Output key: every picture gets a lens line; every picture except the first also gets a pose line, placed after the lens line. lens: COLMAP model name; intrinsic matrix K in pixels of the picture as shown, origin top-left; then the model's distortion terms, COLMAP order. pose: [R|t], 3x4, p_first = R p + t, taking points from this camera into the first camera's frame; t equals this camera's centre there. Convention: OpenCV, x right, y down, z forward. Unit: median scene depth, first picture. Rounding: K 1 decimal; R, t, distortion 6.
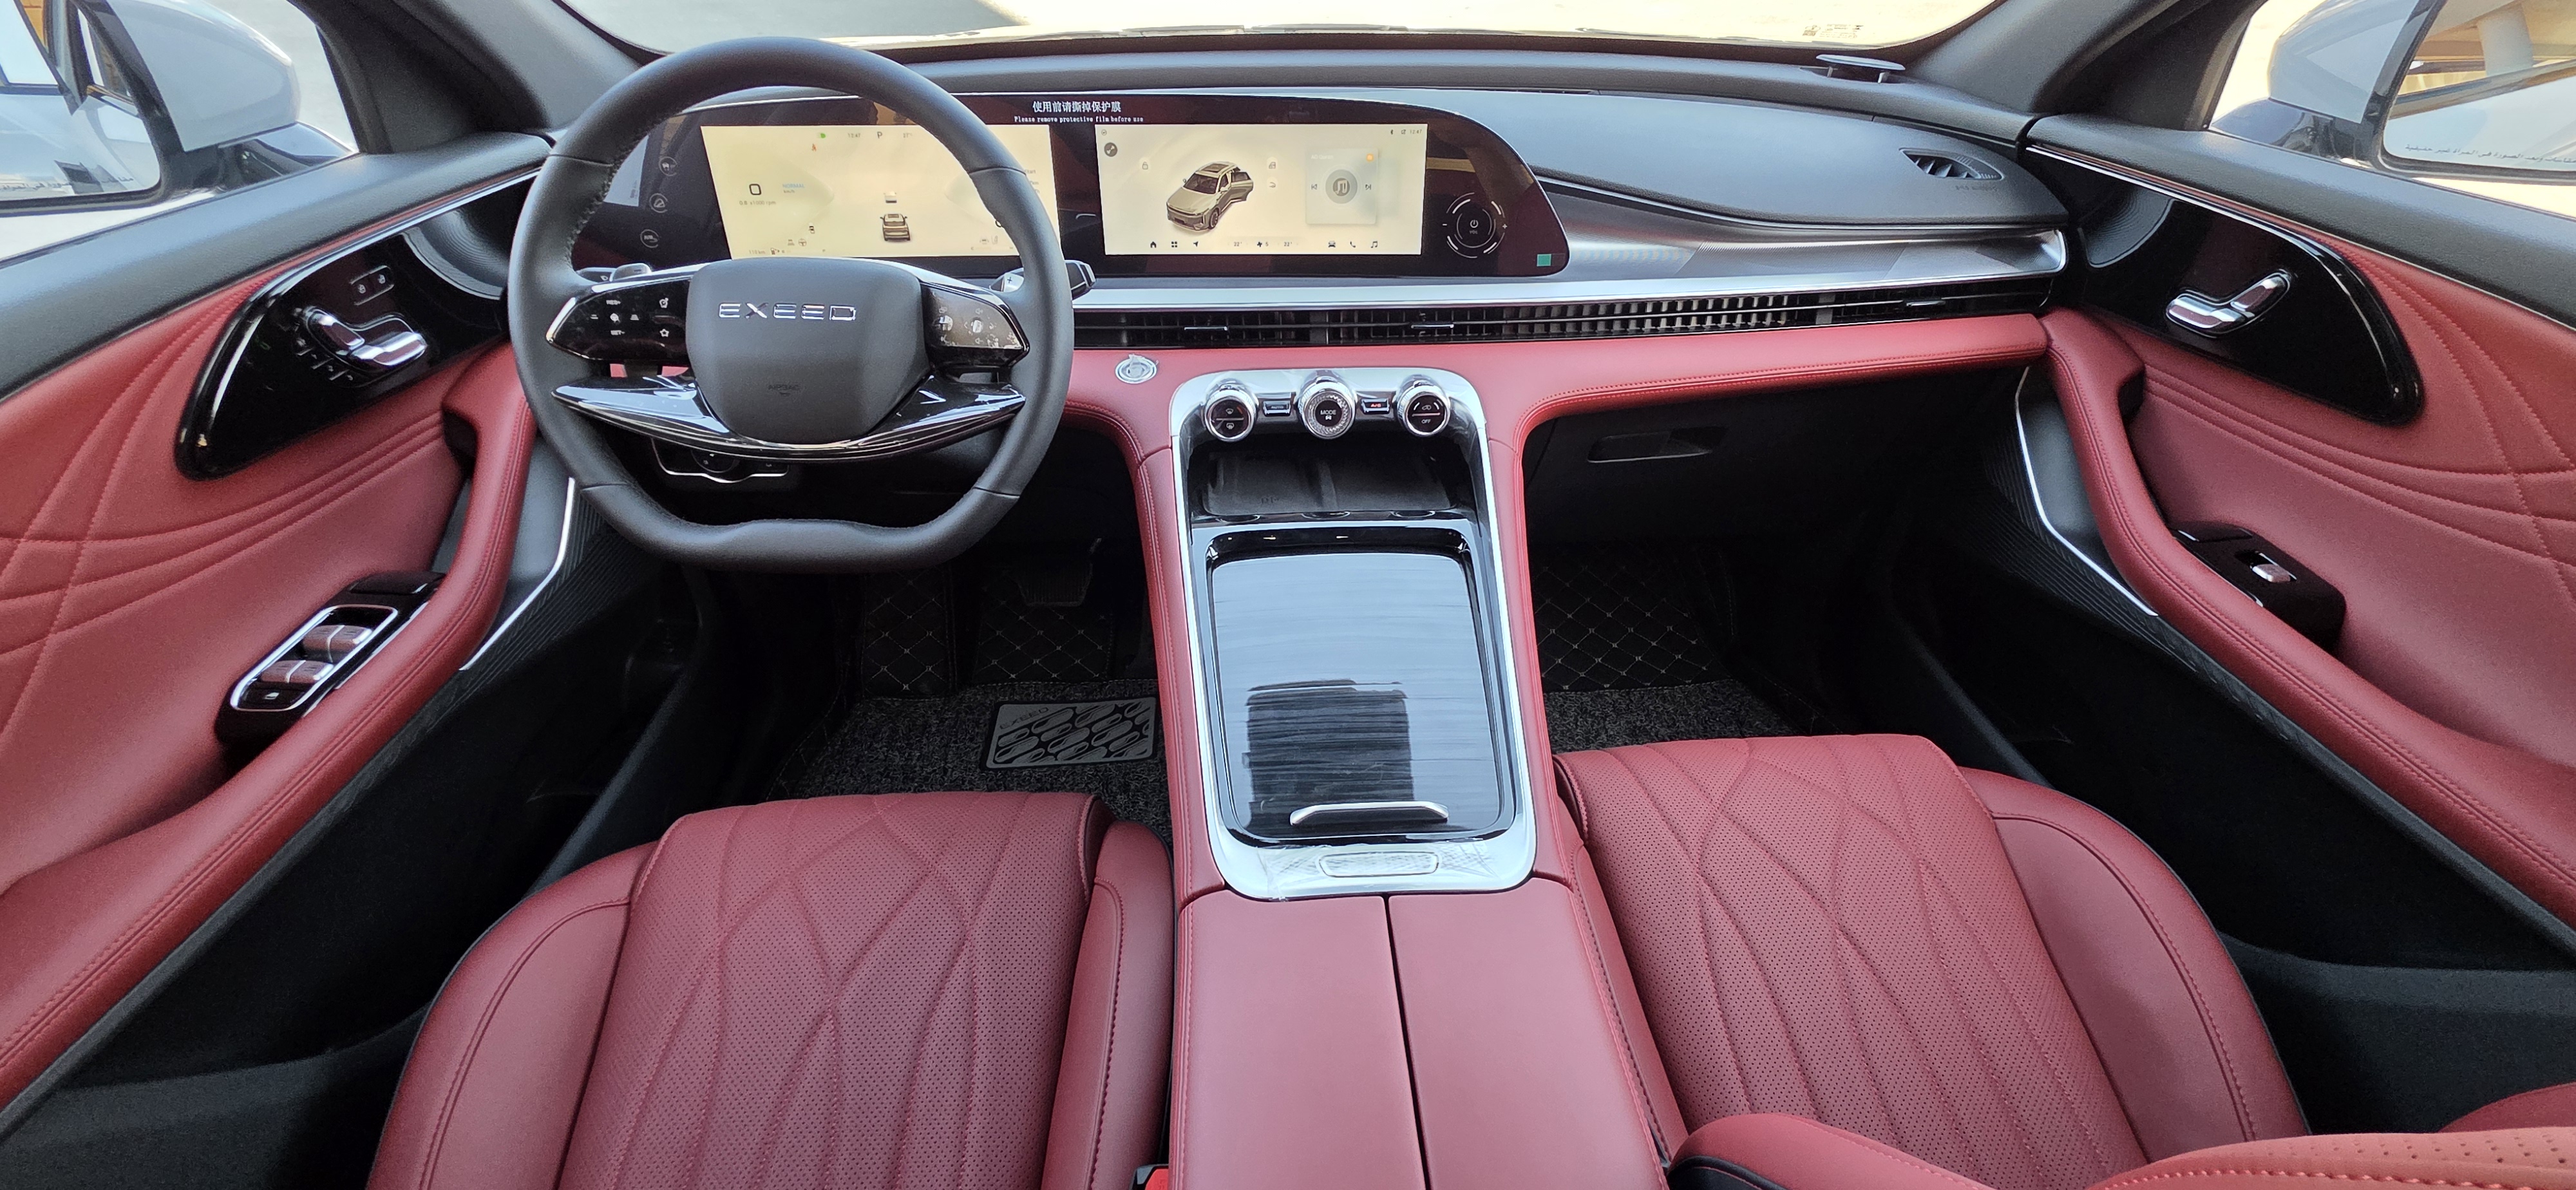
lens RADIAL K [[1000.8, 0, 1288.8], [0, 1000.8, 585.5], [0, 0, 1]] dist [-0.000590, 0.000243]
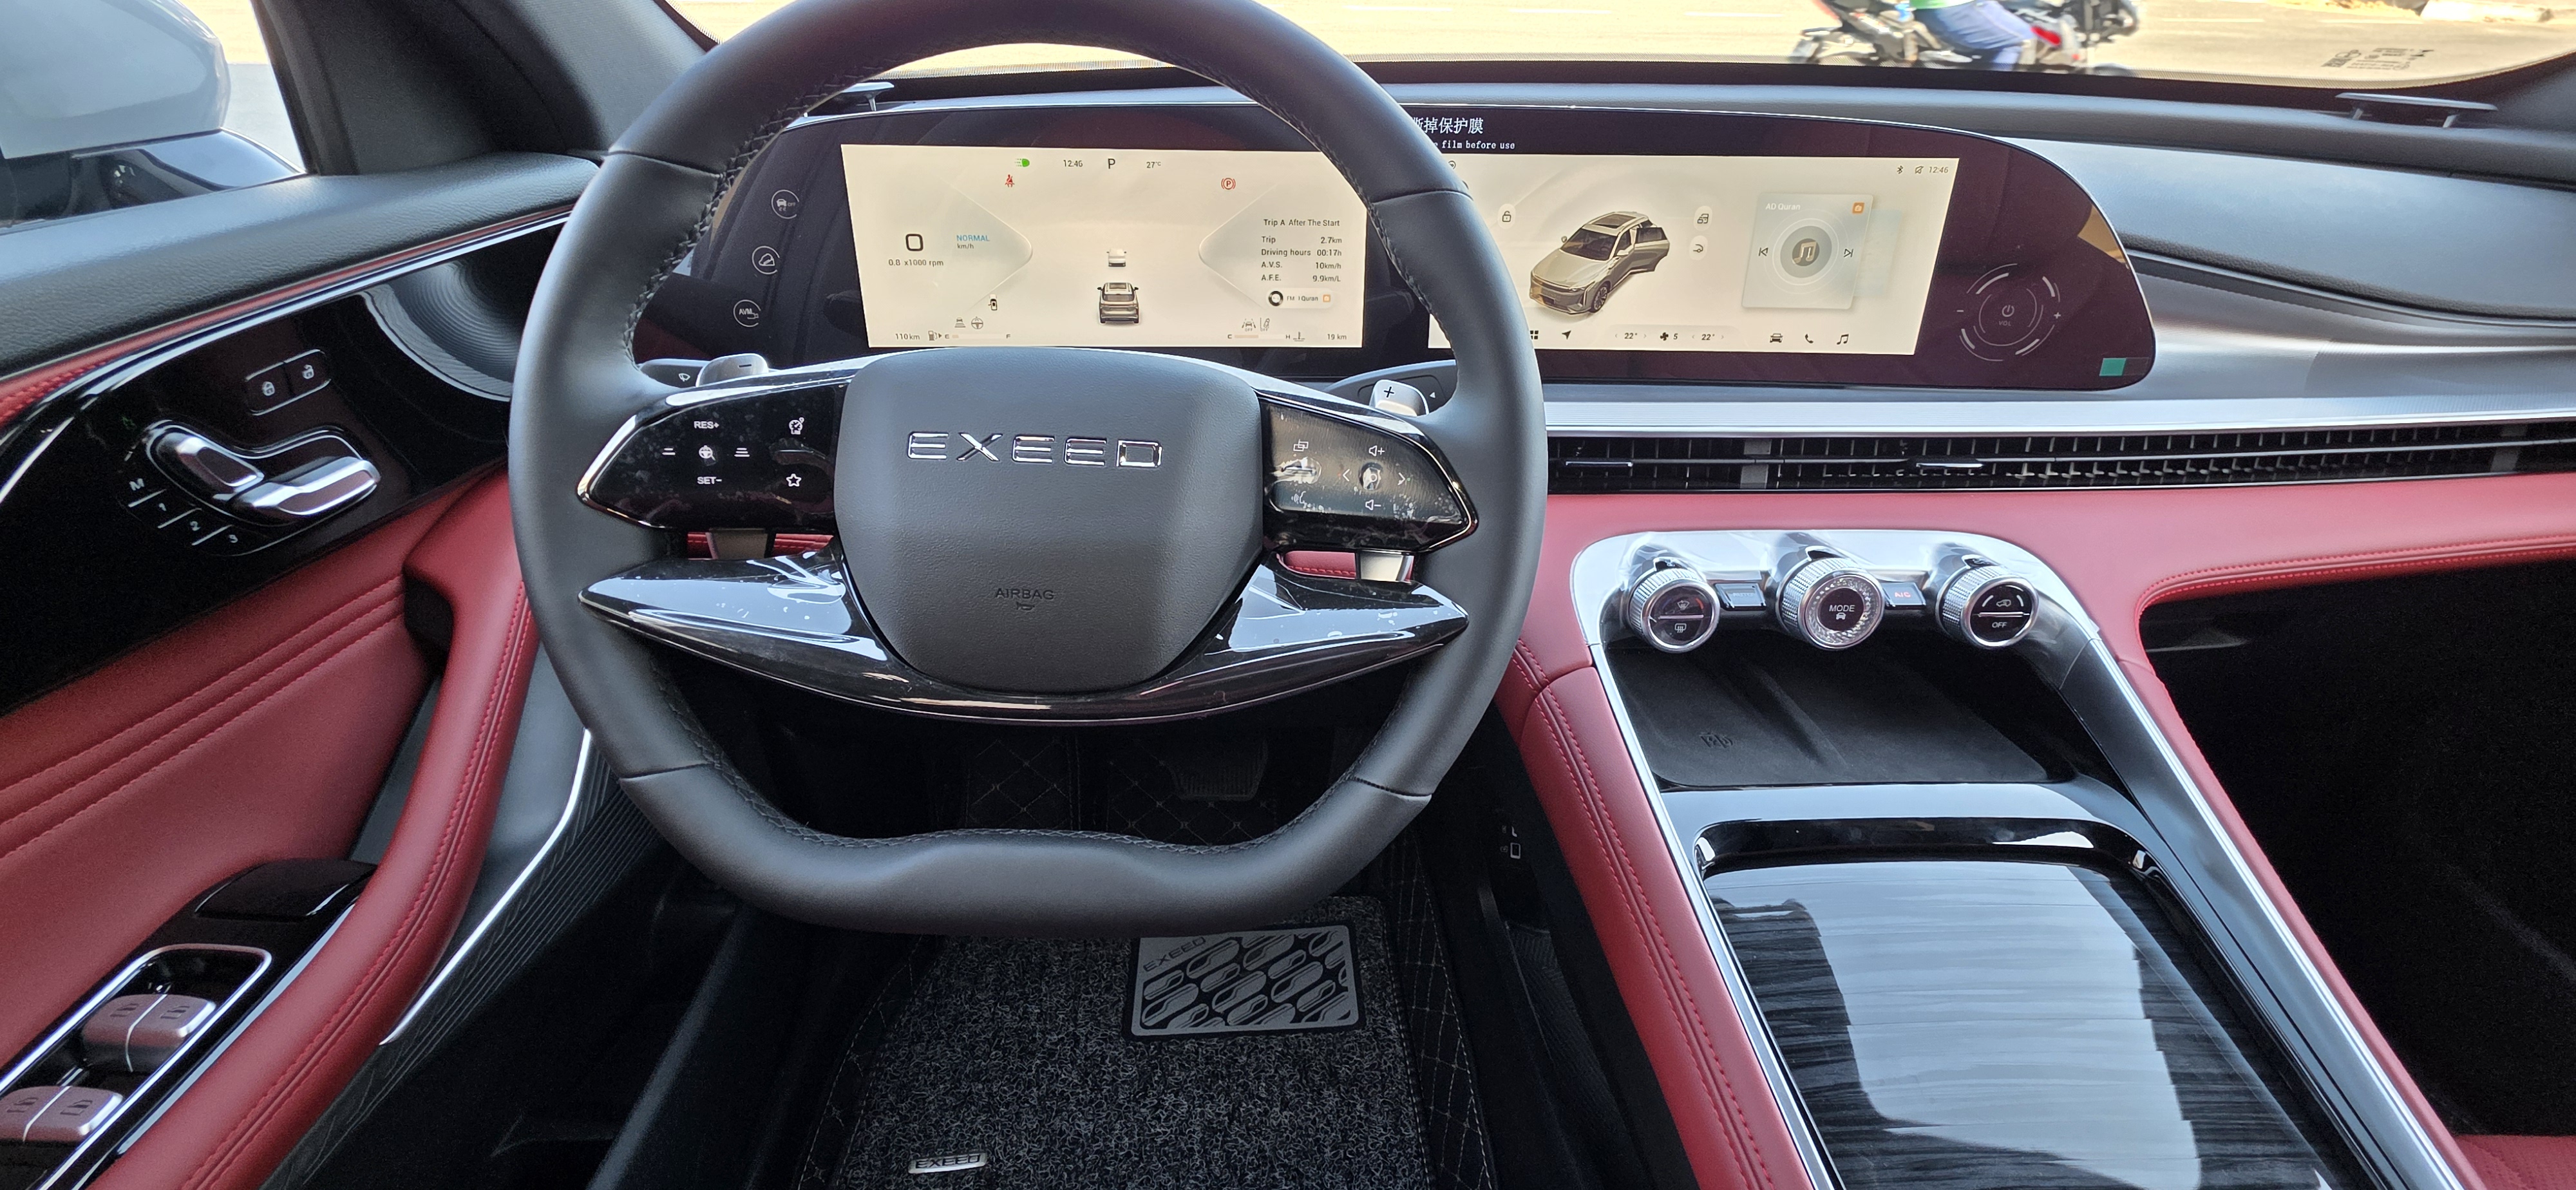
lens RADIAL K [[1015.1, 0, 1292.6], [0, 1015.1, 588.5], [0, 0, 1]] dist [0.002087, 0.000175]
pose [[0.999713, 0.018571, -0.015106, -0.288972], [-0.019770, 0.996309, -0.083530, -0.128952], [0.013499, 0.083805, 0.996391, 0.386462]]
